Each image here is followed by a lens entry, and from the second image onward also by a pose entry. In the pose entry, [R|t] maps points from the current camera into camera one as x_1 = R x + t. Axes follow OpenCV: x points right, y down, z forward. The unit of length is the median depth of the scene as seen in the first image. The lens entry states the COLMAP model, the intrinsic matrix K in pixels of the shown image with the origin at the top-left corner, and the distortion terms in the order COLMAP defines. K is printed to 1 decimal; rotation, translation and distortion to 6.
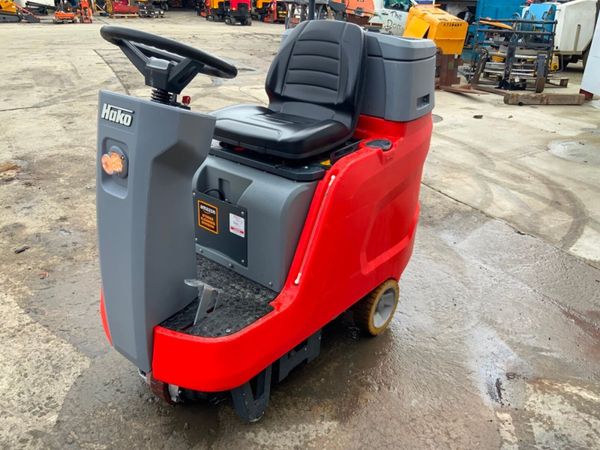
lens RADIAL K [[498.1, 0, 300.0], [0, 498.1, 225.0], [0, 0, 1]] dist [0.068499, -0.122967]
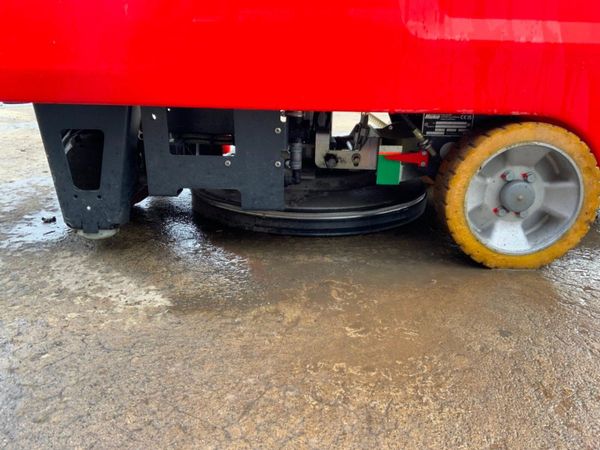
lens RADIAL K [[498.1, 0, 300.0], [0, 498.1, 225.0], [0, 0, 1]] dist [0.068499, -0.122967]
pose [[0.627066, 0.223638, -0.746173, 0.424840], [-0.321351, 0.946860, 0.013731, 0.280930], [0.709593, 0.231174, 0.665610, 0.760516]]
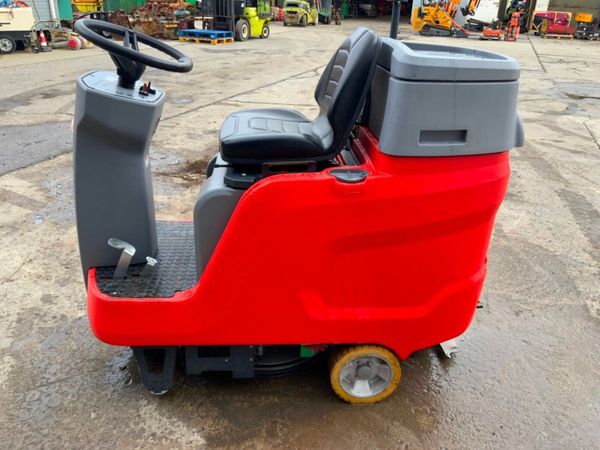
lens RADIAL K [[498.1, 0, 300.0], [0, 498.1, 225.0], [0, 0, 1]] dist [0.068499, -0.122967]
pose [[0.688024, 0.290121, -0.665172, 0.687654], [-0.312172, 0.945789, 0.089619, -0.131483], [0.655112, 0.145988, 0.741293, 0.343219]]
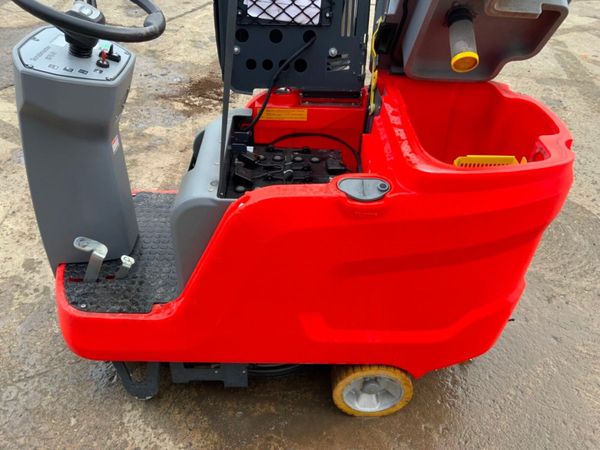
lens RADIAL K [[502.0, 0, 299.9], [0, 502.0, 223.3], [0, 0, 1]] dist [0.023452, -0.048985]
pose [[0.653227, 0.446710, -0.611347, 0.527370], [-0.331647, 0.894650, 0.299352, -0.289876], [0.680665, 0.007206, 0.732559, 0.471079]]
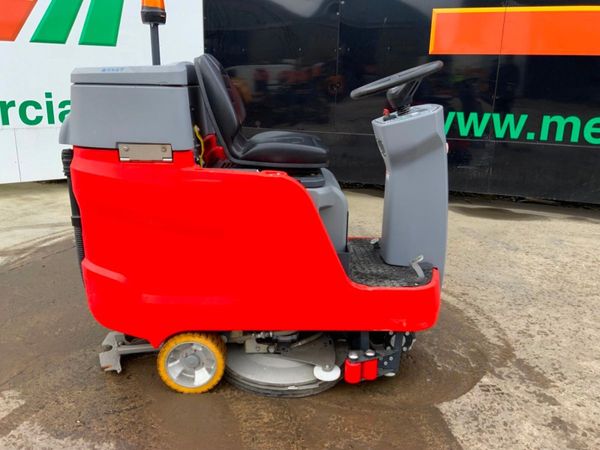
lens RADIAL K [[502.0, 0, 299.9], [0, 502.0, 223.3], [0, 0, 1]] dist [0.023452, -0.048985]
pose [[-0.660396, -0.252242, 0.707284, -0.917360], [0.267963, 0.800720, 0.535764, -0.656055], [-0.701479, 0.543343, -0.461200, 1.592553]]
